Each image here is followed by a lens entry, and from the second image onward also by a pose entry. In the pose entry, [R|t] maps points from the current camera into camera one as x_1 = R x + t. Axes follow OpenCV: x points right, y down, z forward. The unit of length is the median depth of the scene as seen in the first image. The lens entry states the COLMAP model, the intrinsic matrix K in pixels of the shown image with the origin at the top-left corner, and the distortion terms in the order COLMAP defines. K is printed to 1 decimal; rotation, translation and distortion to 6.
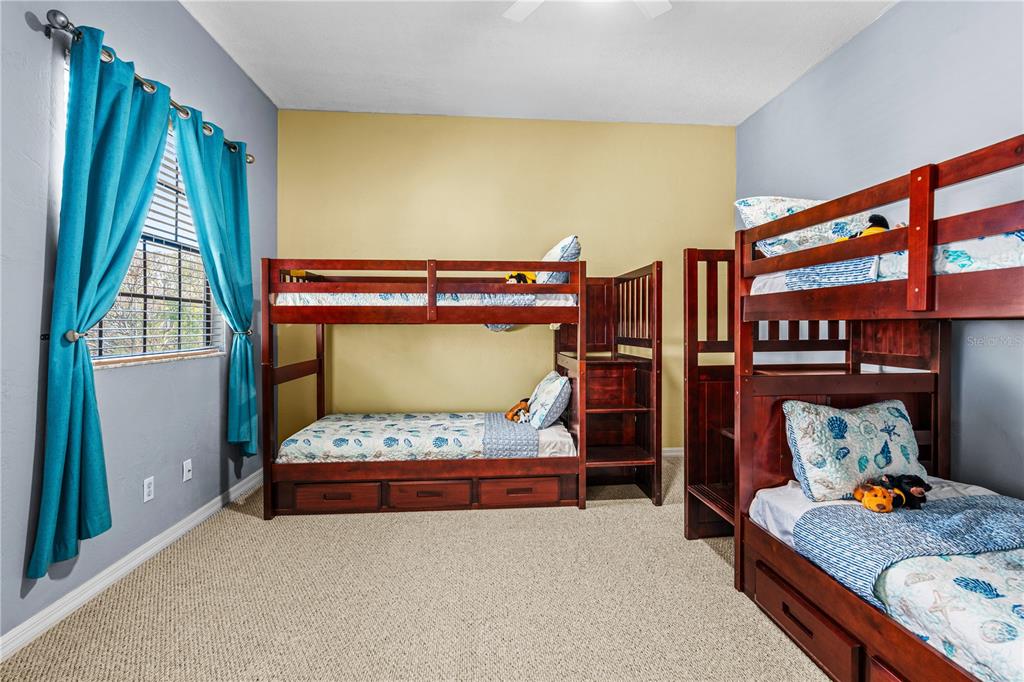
lens RADIAL K [[470.5, 0, 514.2], [0, 470.5, 330.4], [0, 0, 1]] dist [-0.010353, 0.002935]
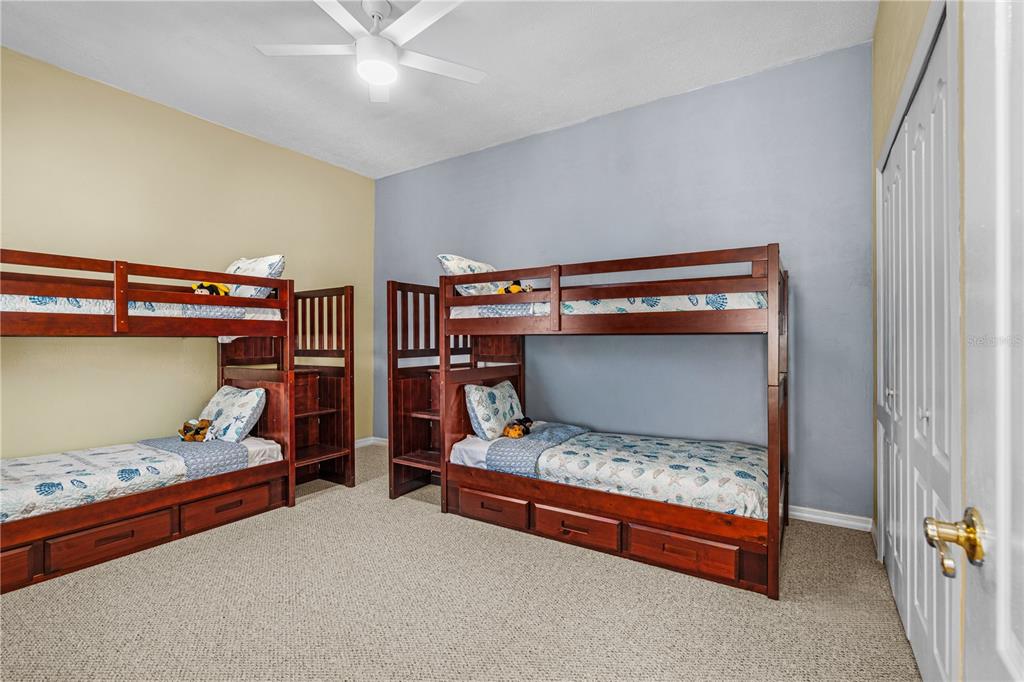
lens RADIAL K [[470.5, 0, 512.9], [0, 470.5, 340.8], [0, 0, 1]] dist [-0.010353, 0.002935]
pose [[0.617685, -0.003397, 0.786418, -0.401921], [0.009908, 0.999945, -0.003462, 0.004311], [-0.786363, 0.009930, 0.617685, -0.081416]]
